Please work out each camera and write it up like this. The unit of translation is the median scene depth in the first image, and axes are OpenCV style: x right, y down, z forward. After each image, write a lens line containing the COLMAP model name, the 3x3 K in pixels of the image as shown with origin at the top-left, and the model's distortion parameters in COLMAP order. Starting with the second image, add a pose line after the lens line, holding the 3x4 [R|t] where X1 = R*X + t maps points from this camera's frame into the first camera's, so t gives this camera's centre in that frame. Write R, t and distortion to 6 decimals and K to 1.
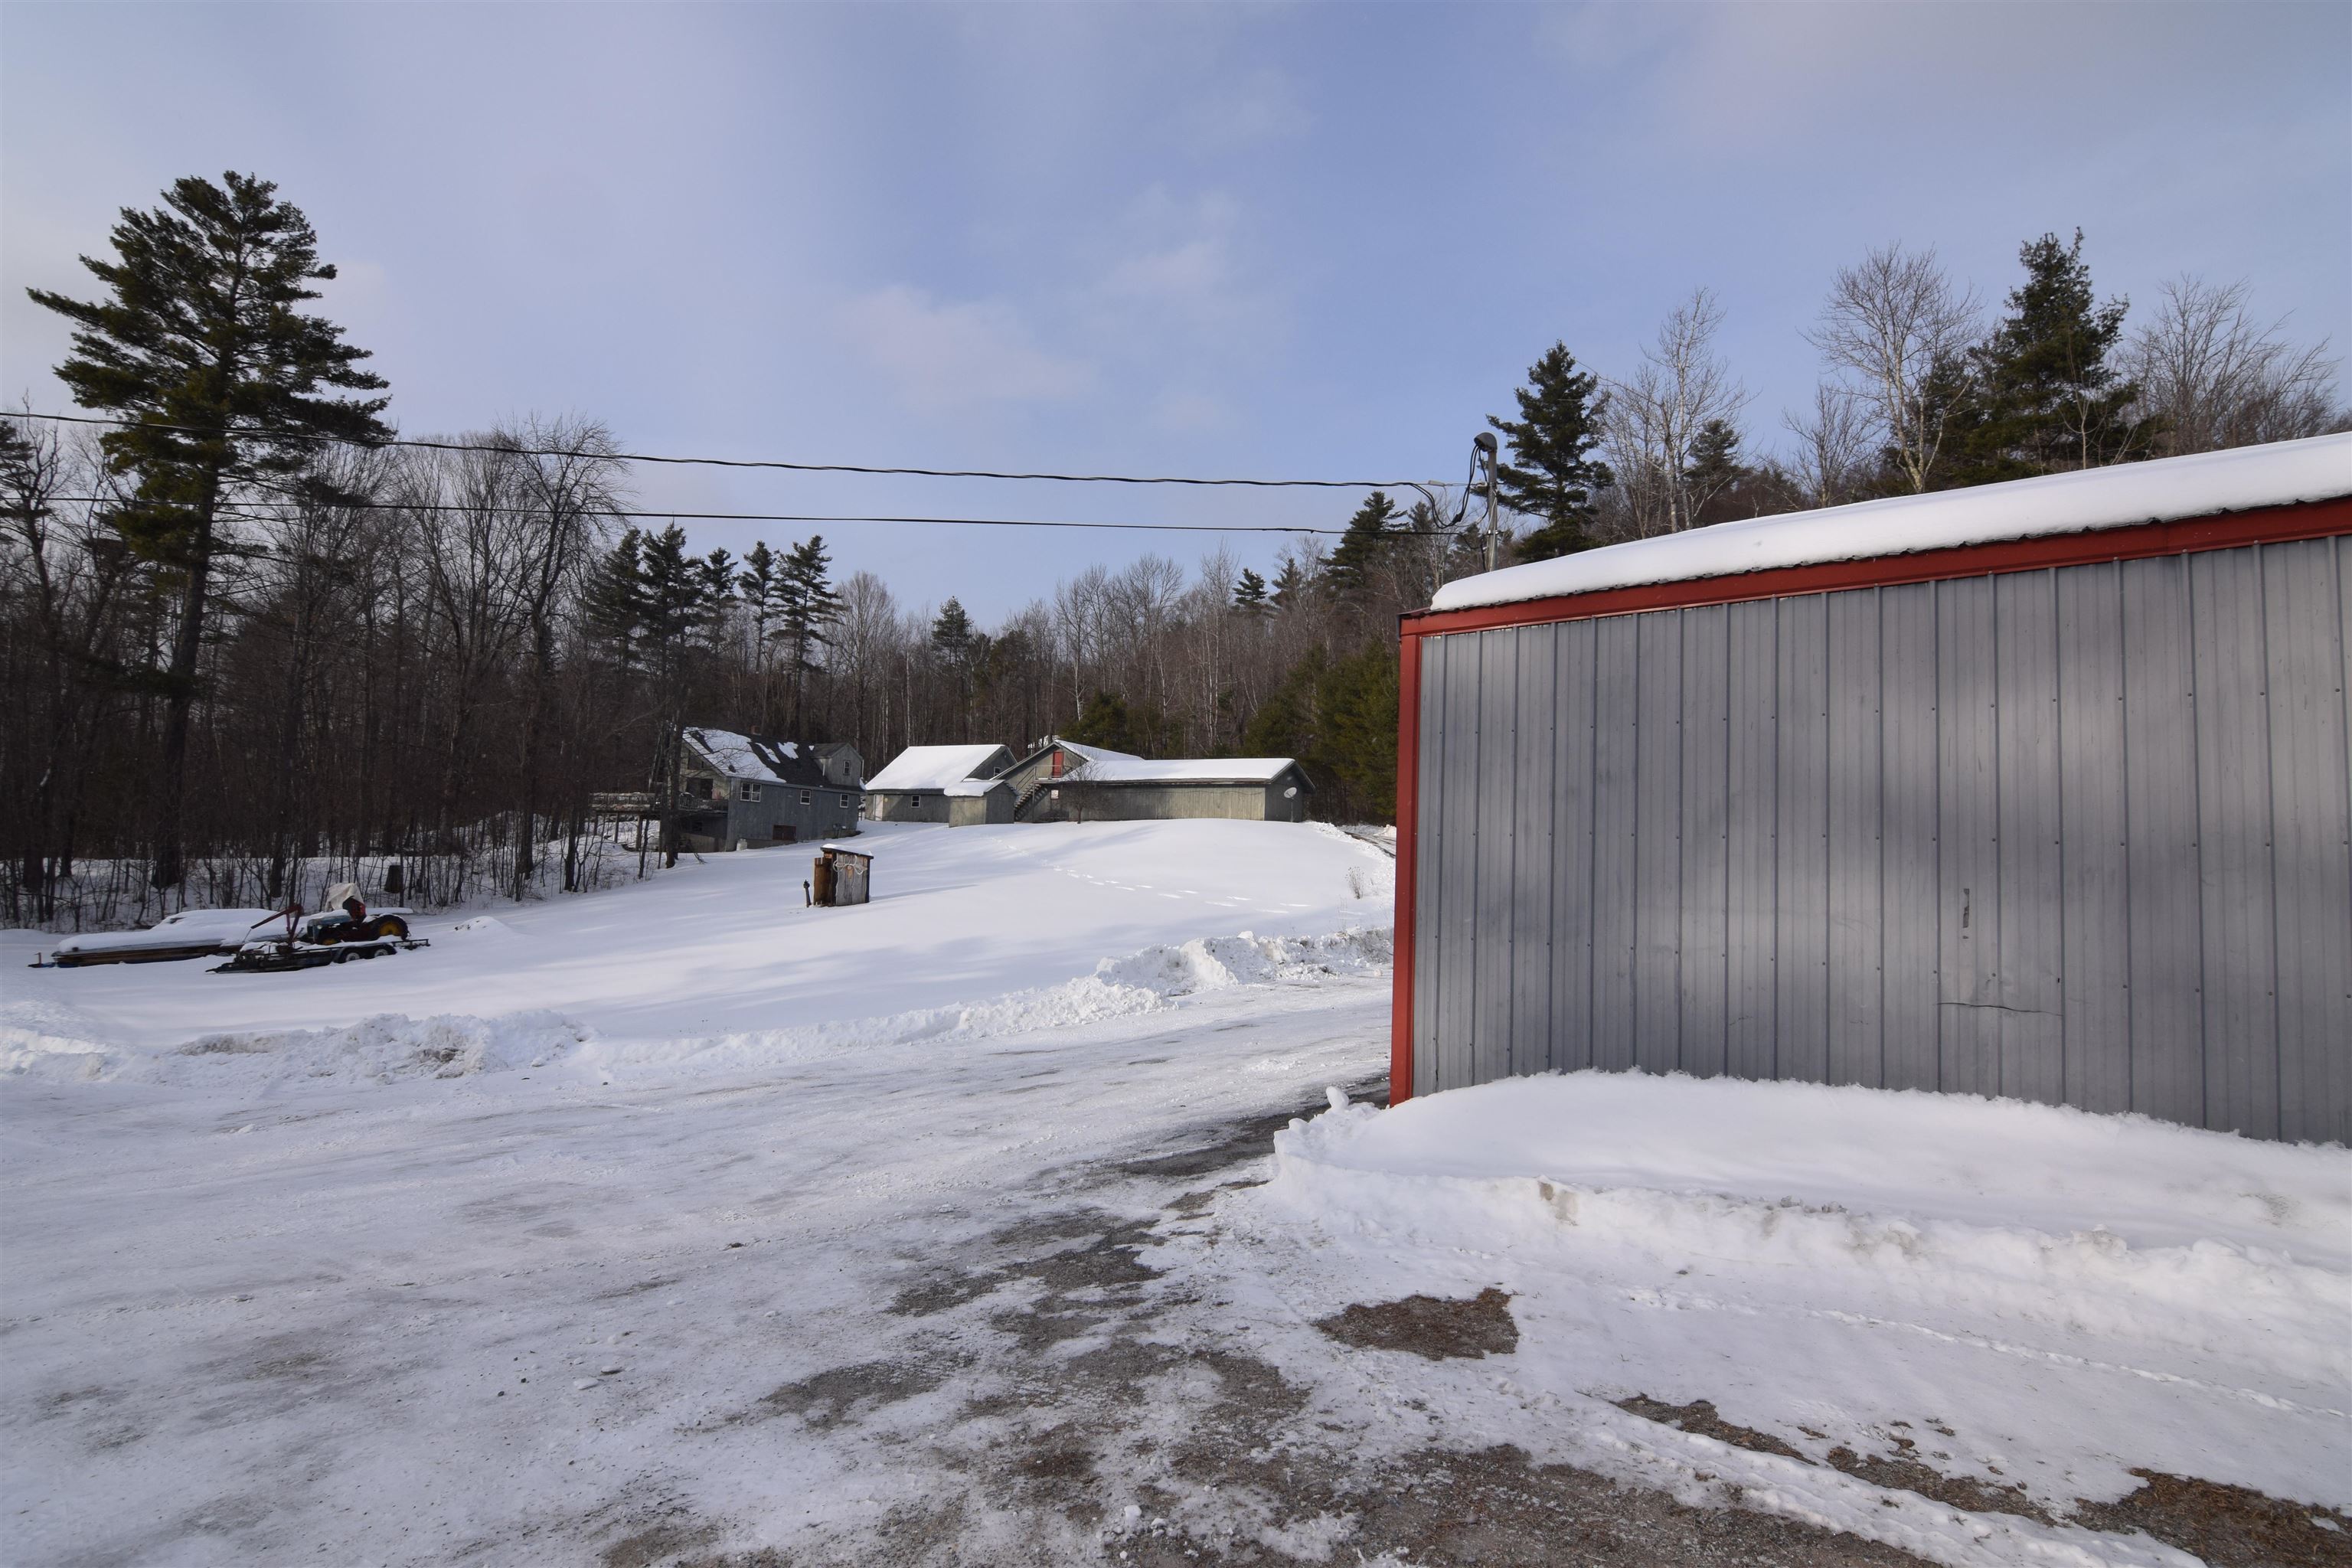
lens RADIAL K [[1085.4, 0, 1176.0], [0, 1085.4, 784.0], [0, 0, 1]] dist [0.000177, 0.000078]
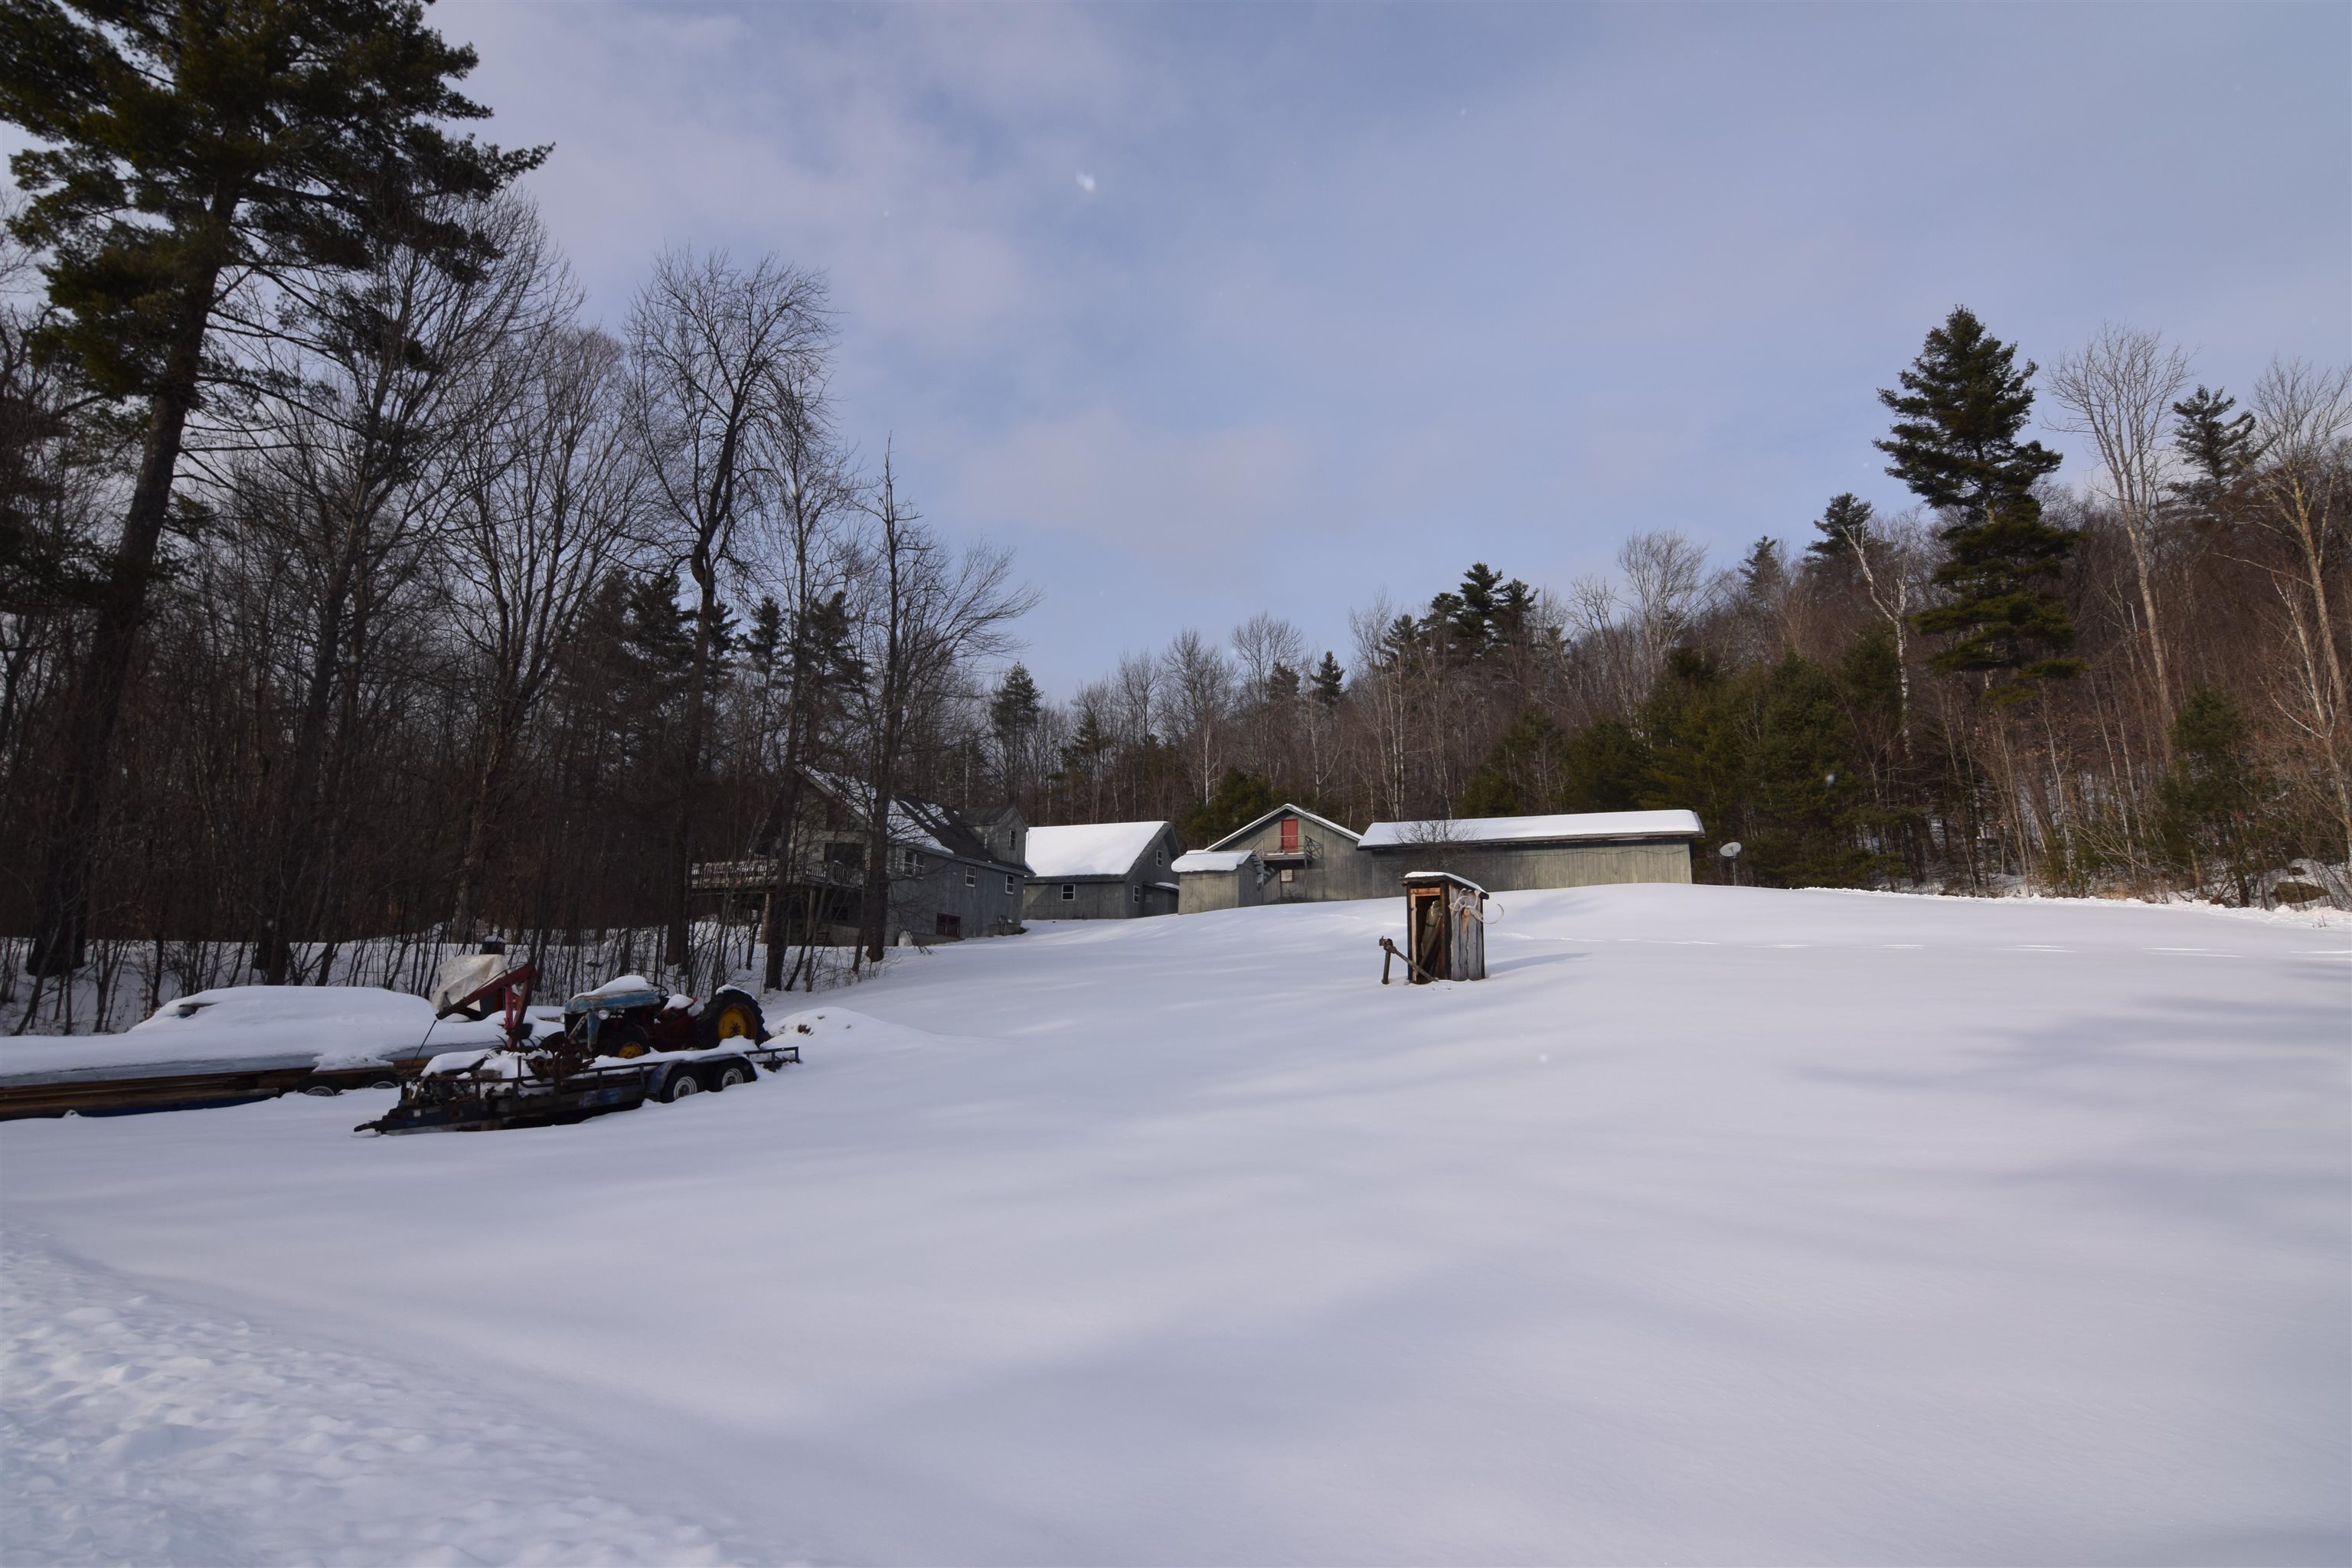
lens RADIAL K [[1113.2, 0, 1176.0], [0, 1113.2, 784.0], [0, 0, 1]] dist [-0.012723, -0.000254]
pose [[0.992650, 0.006016, 0.120870, -0.315773], [0.009881, 0.991399, -0.130497, 0.051763], [-0.120615, 0.130732, 0.984053, 0.278956]]
